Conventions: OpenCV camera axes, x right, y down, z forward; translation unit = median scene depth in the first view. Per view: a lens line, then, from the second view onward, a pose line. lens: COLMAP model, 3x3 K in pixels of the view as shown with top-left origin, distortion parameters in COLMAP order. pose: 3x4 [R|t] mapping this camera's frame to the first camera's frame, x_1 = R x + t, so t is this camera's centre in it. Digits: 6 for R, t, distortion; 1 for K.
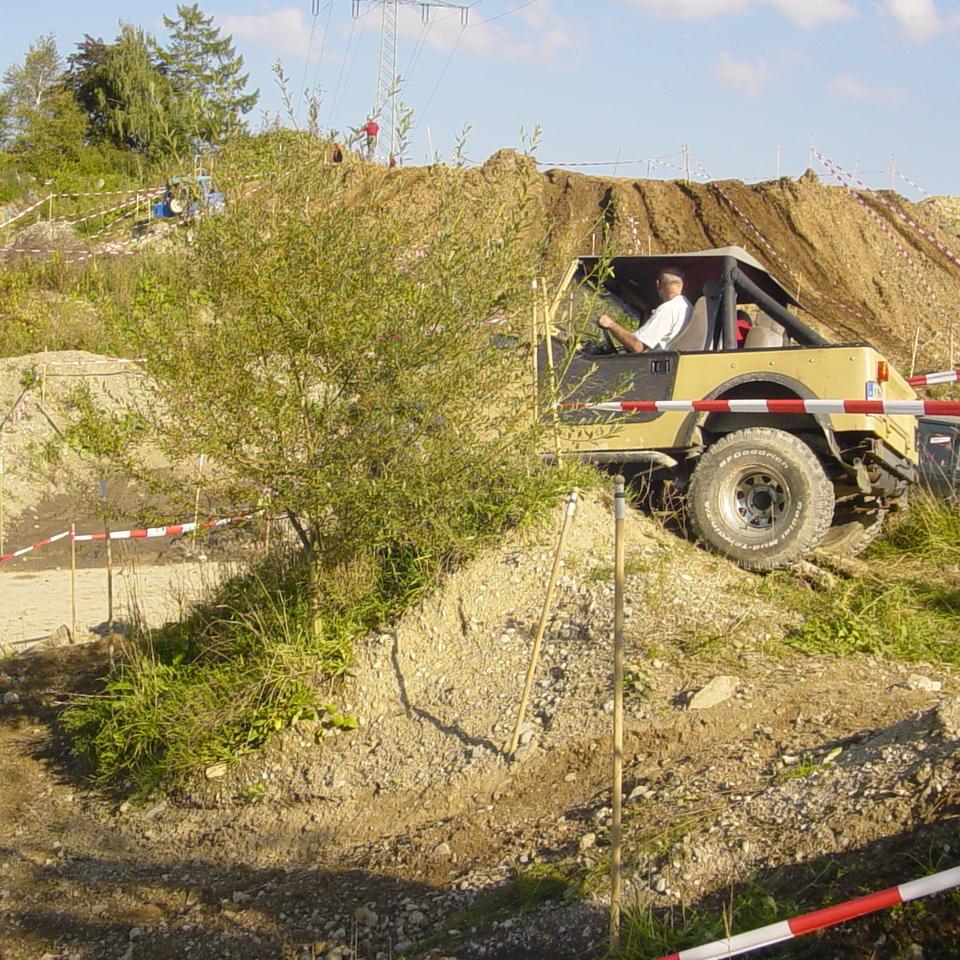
lens RADIAL K [[1539.9, 0, 482.2], [0, 1539.9, 481.0], [0, 0, 1]] dist [-0.141728, 0.000000]
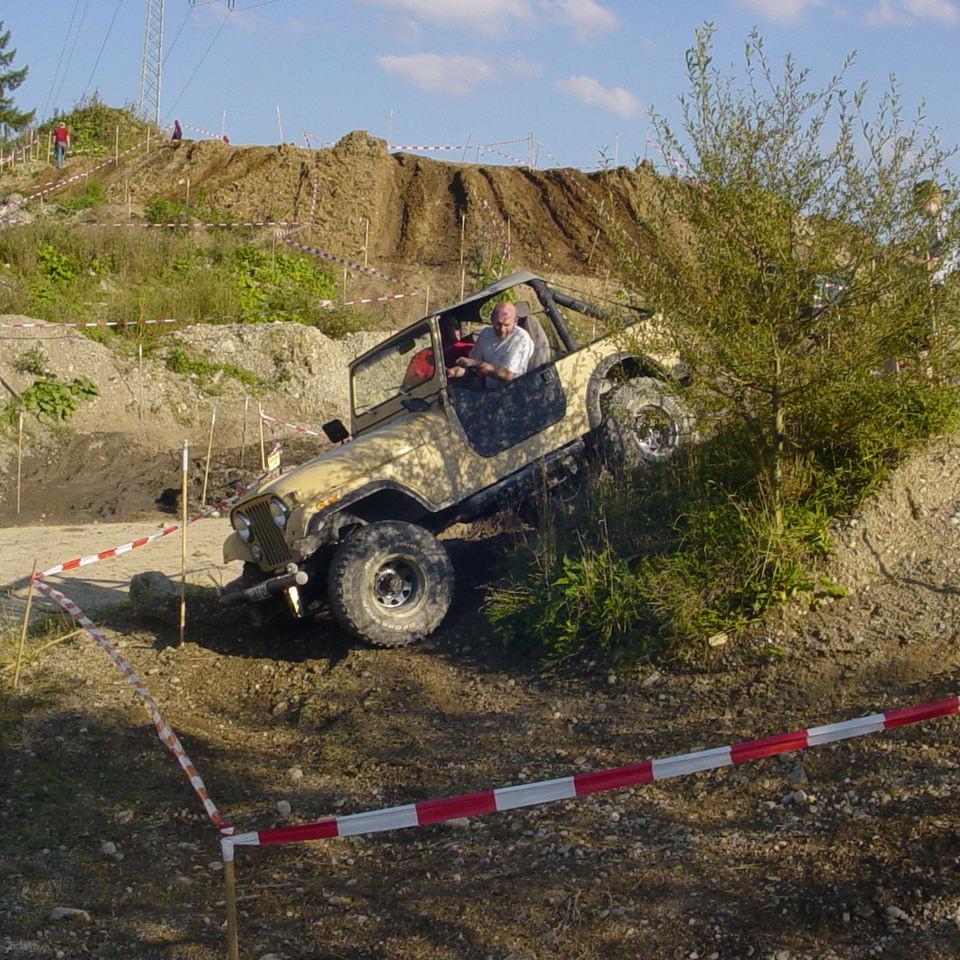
lens RADIAL K [[1539.9, 0, 477.5], [0, 1539.9, 478.7], [0, 0, 1]] dist [-0.141728, 0.000000]
pose [[0.983556, -0.001005, 0.180599, -0.156595], [0.000169, 0.999989, 0.004644, 0.017524], [-0.180602, -0.004537, 0.983546, -0.029451]]
